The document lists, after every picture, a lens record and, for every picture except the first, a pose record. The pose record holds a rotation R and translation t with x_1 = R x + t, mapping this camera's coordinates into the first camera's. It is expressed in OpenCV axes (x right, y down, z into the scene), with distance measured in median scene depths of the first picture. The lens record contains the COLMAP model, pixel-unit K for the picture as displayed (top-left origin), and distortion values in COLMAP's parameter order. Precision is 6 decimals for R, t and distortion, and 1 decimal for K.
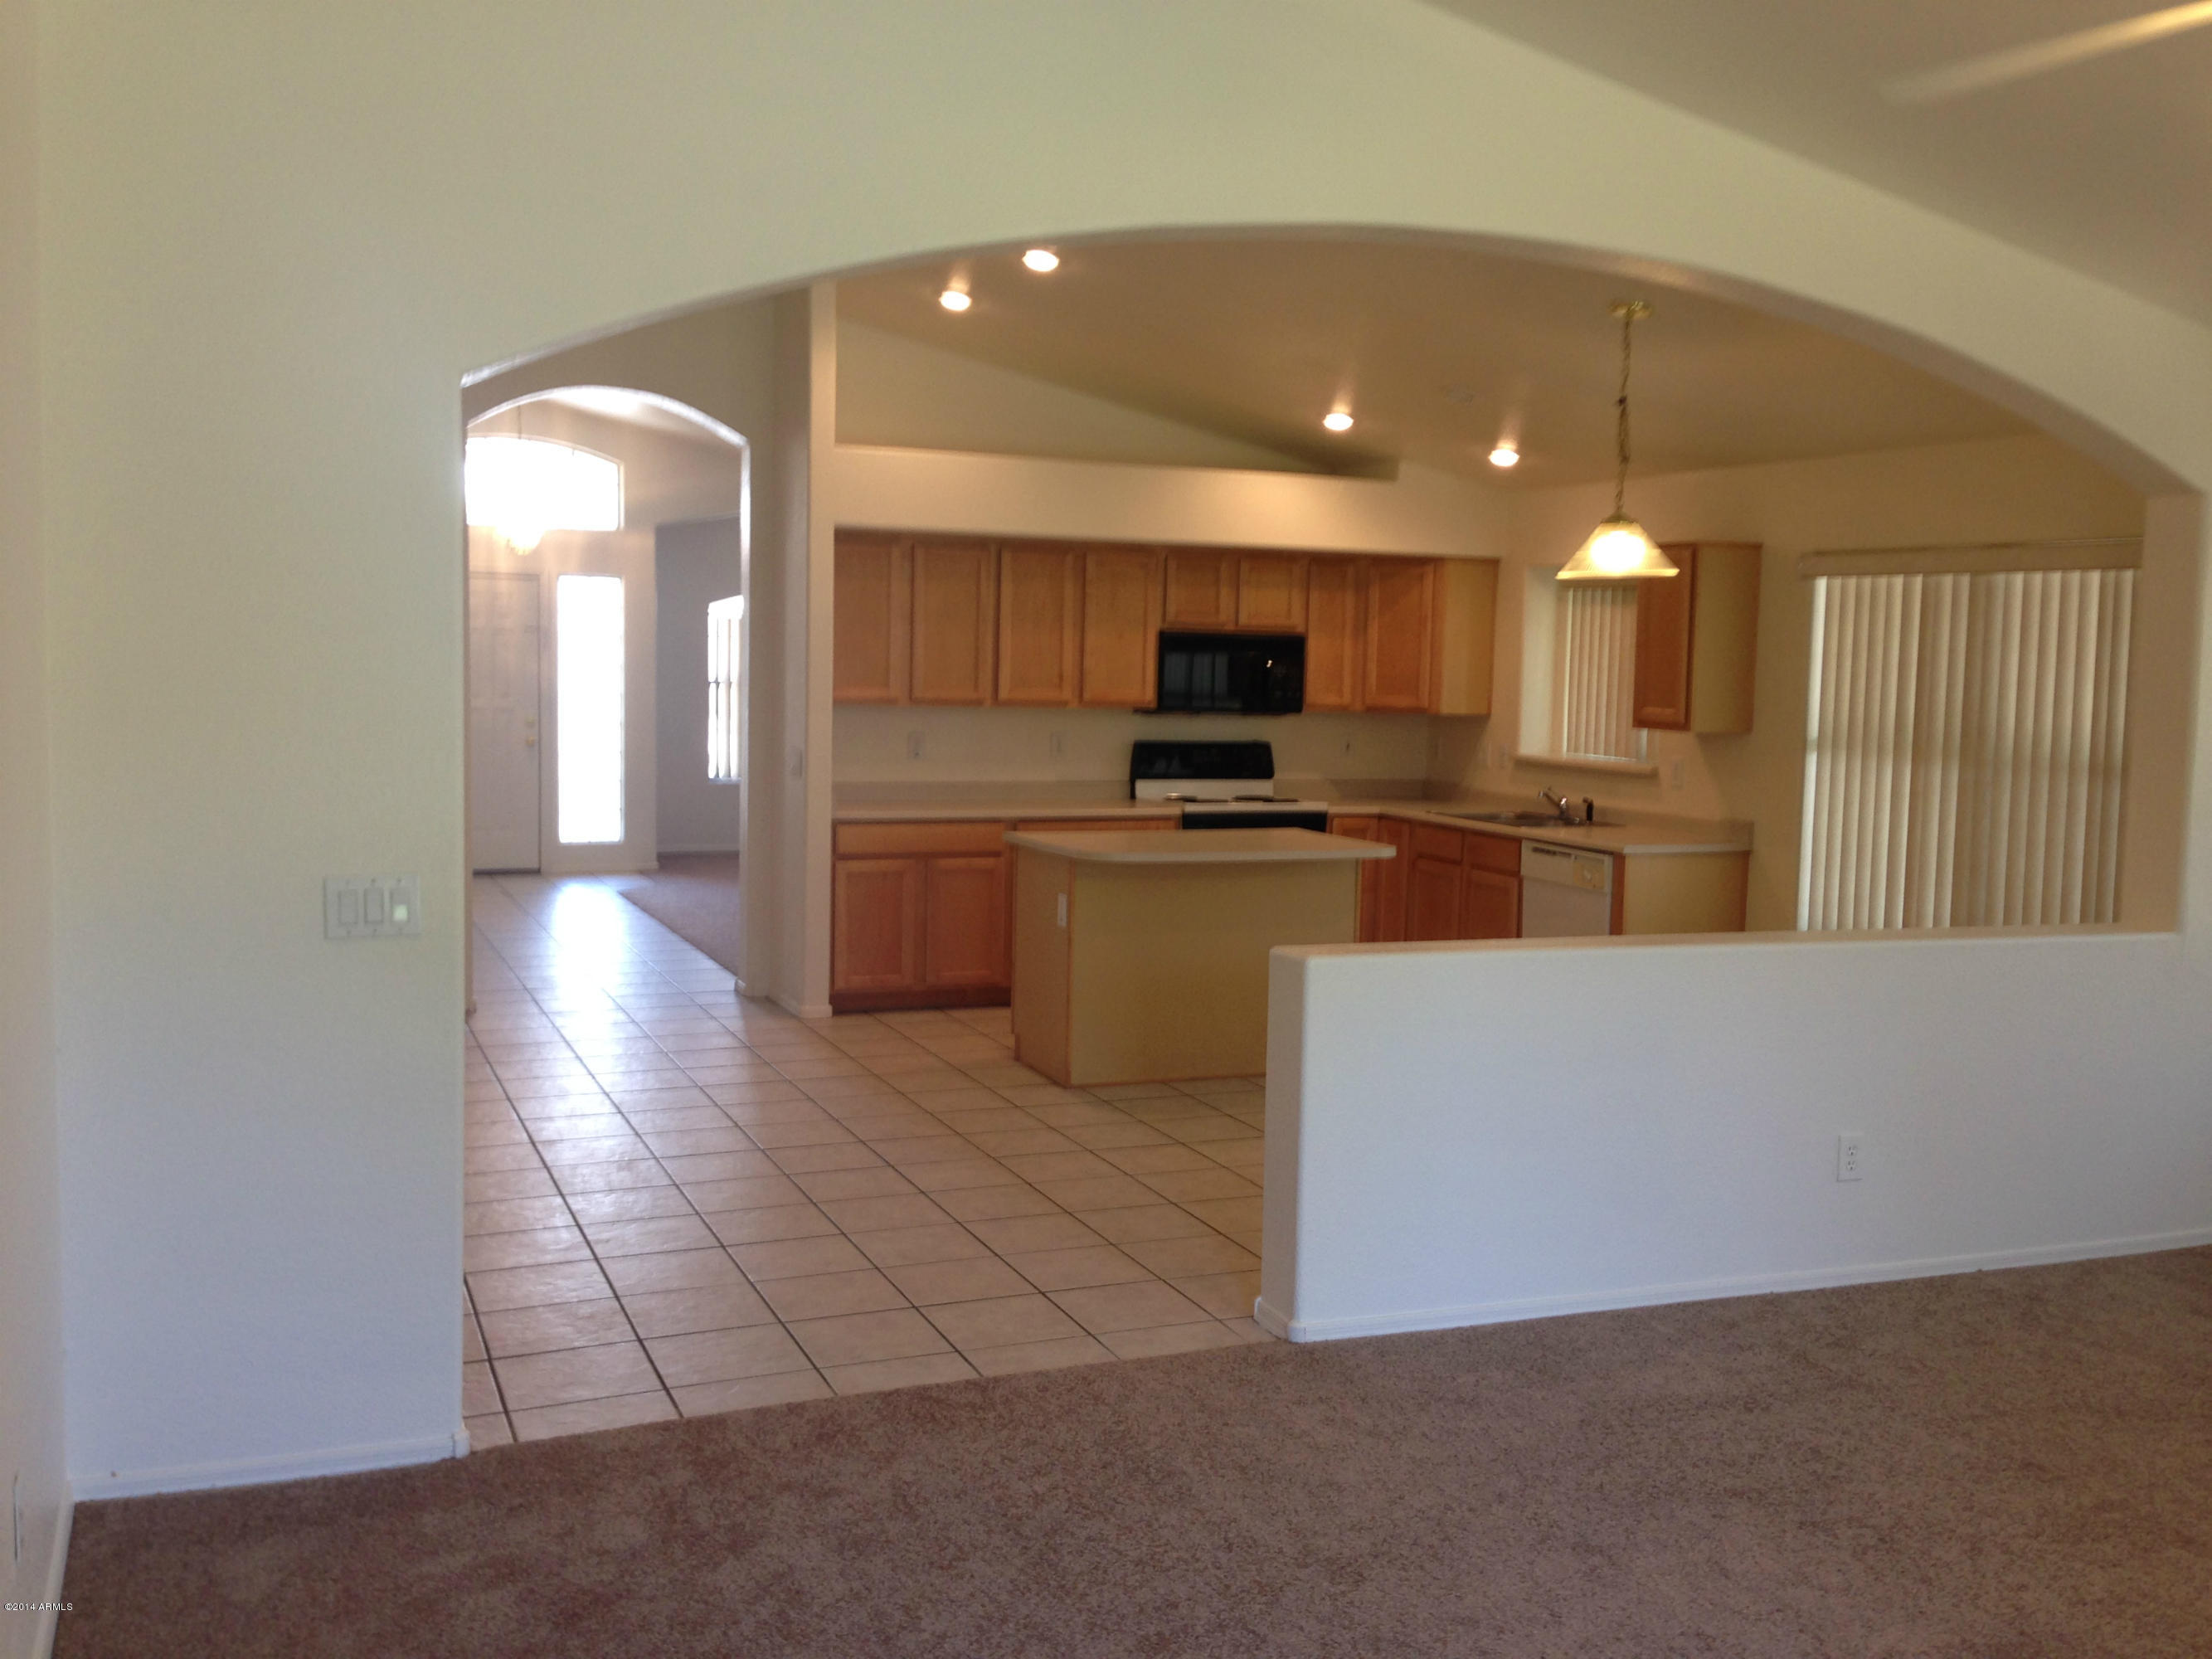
lens RADIAL K [[2119.7, 0, 1109.8], [0, 2119.7, 824.7], [0, 0, 1]] dist [0.156188, -0.264036]
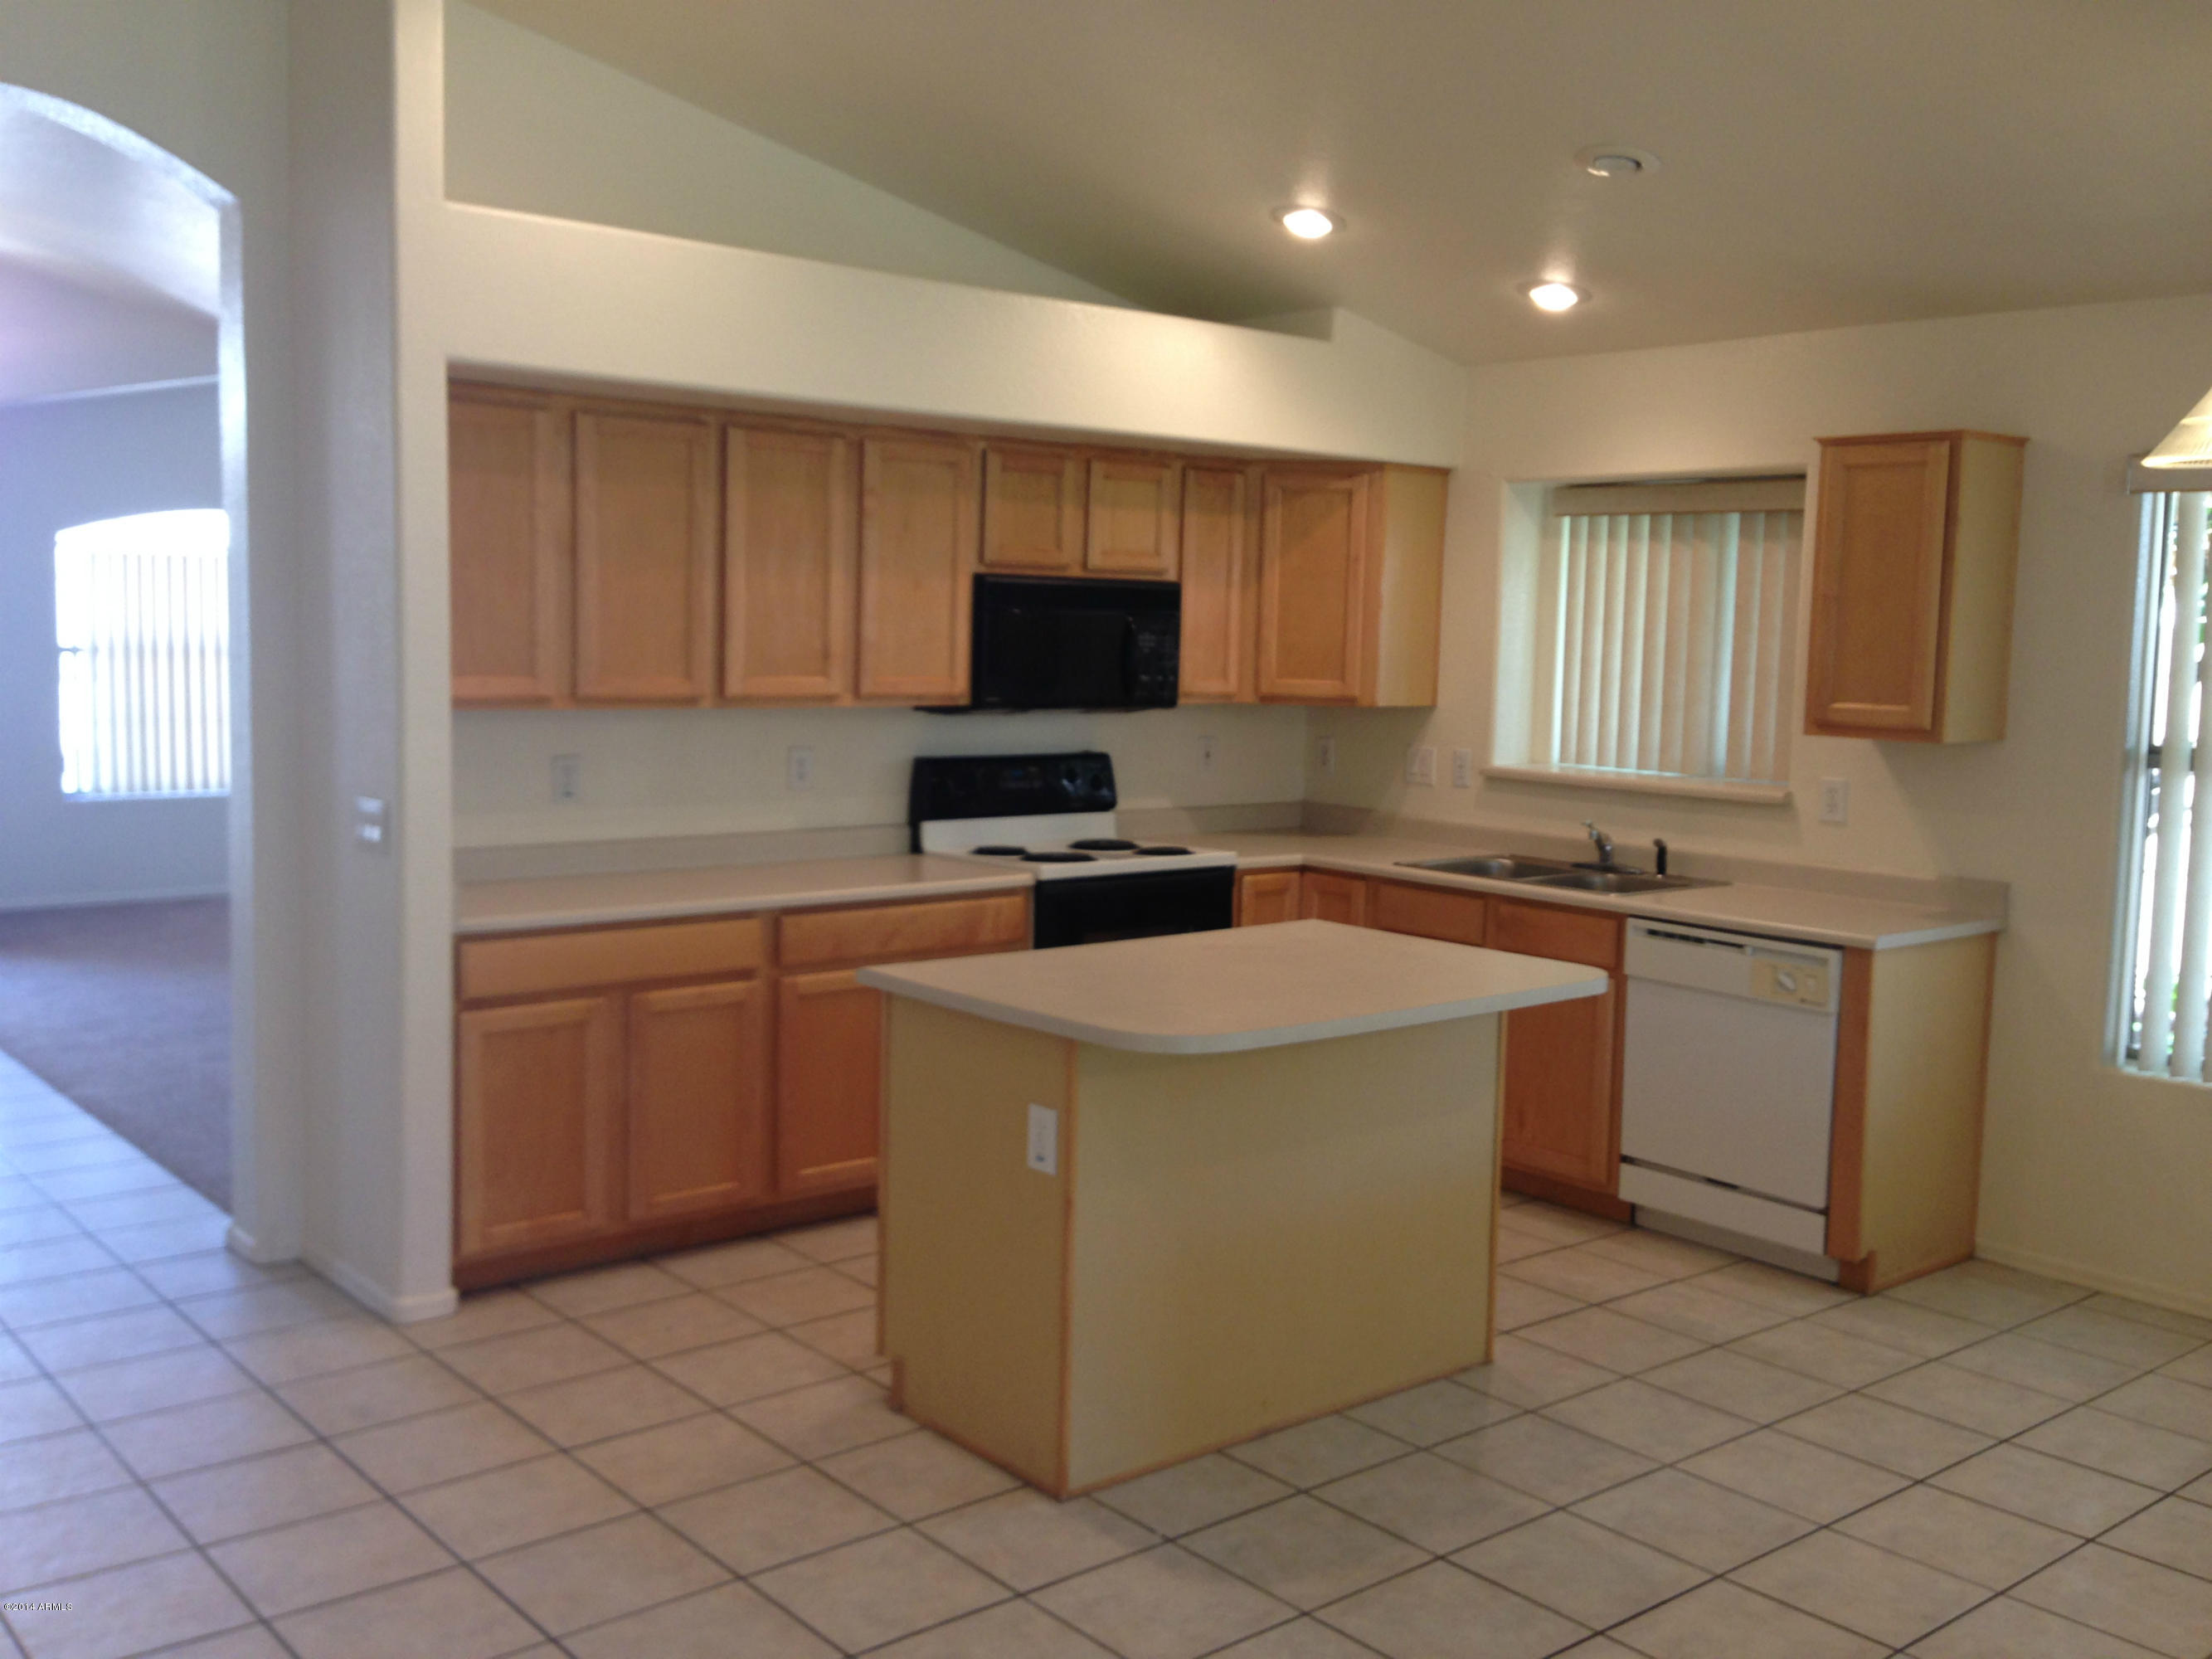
lens RADIAL K [[2119.7, 0, 1109.8], [0, 2119.7, 824.7], [0, 0, 1]] dist [0.156188, -0.264036]
pose [[0.955389, -0.029009, 0.293924, -0.121931], [0.022620, 0.999429, 0.025113, -0.035884], [-0.294484, -0.017345, 0.955499, 0.423413]]
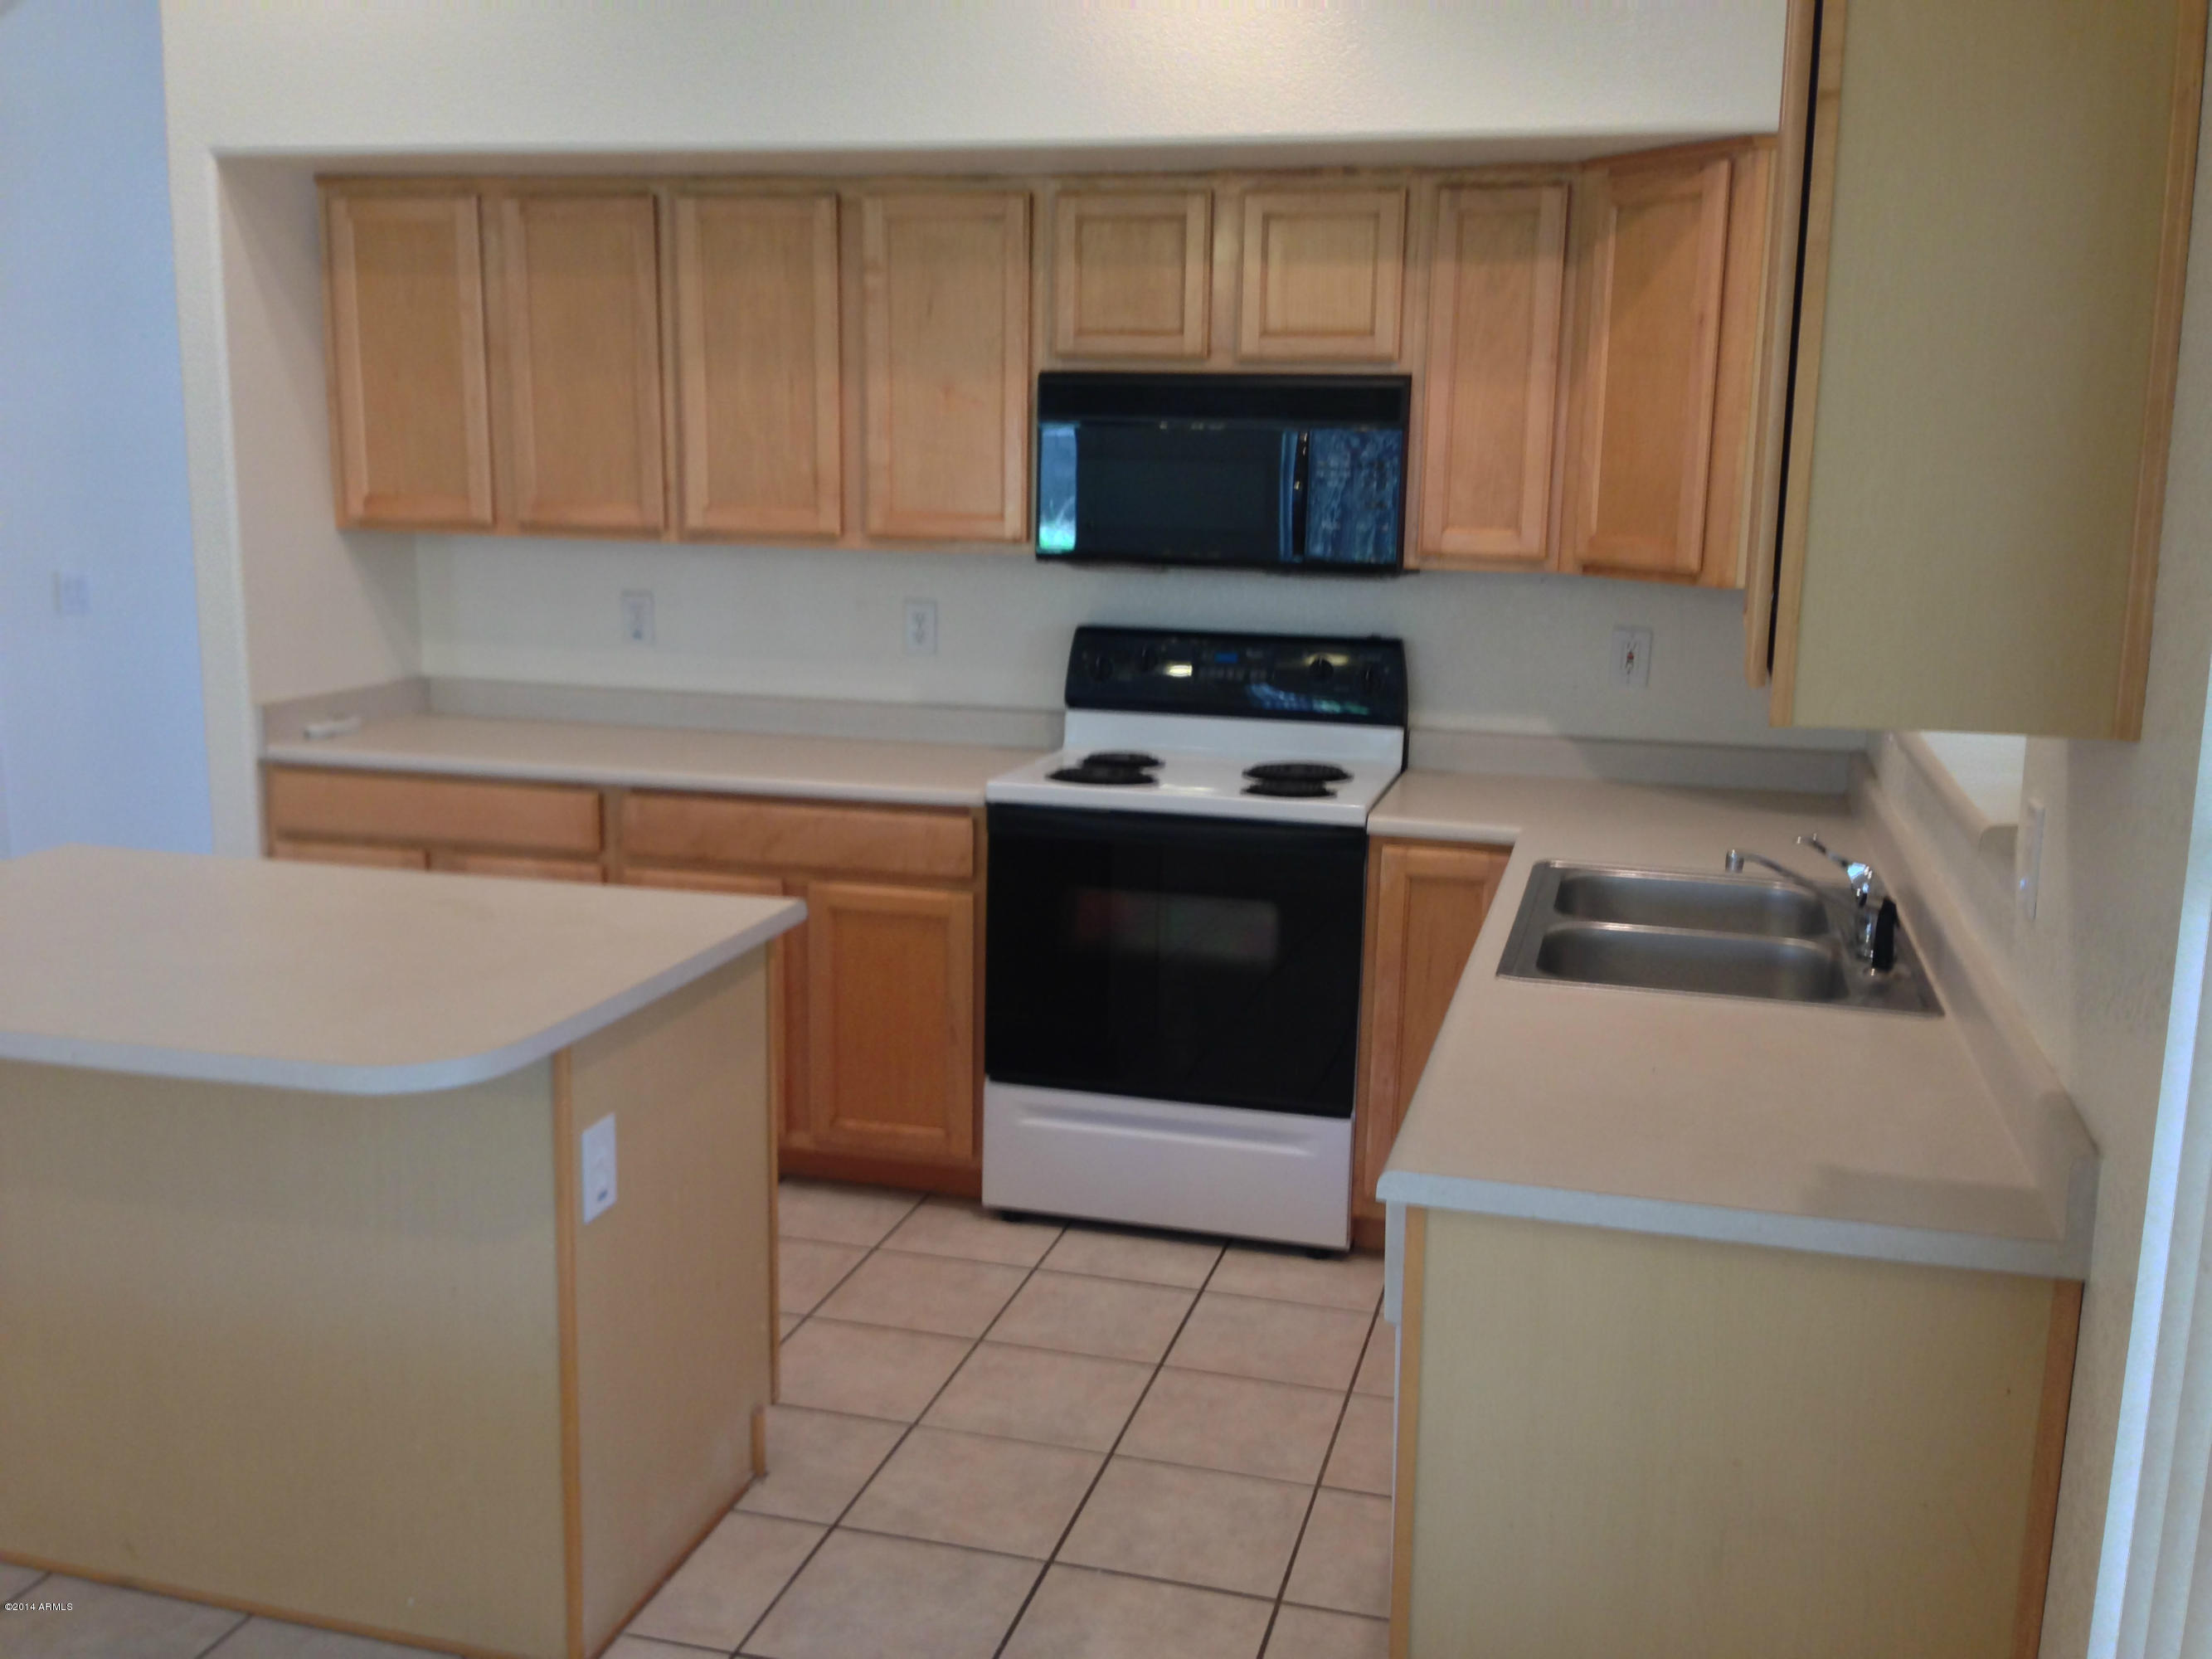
lens RADIAL K [[2119.7, 0, 1109.8], [0, 2119.7, 824.7], [0, 0, 1]] dist [0.156188, -0.264036]
pose [[0.772249, 0.105353, -0.626524, 0.325463], [-0.051221, 0.993269, 0.103887, -0.046917], [0.633252, -0.048135, 0.772447, 0.684290]]
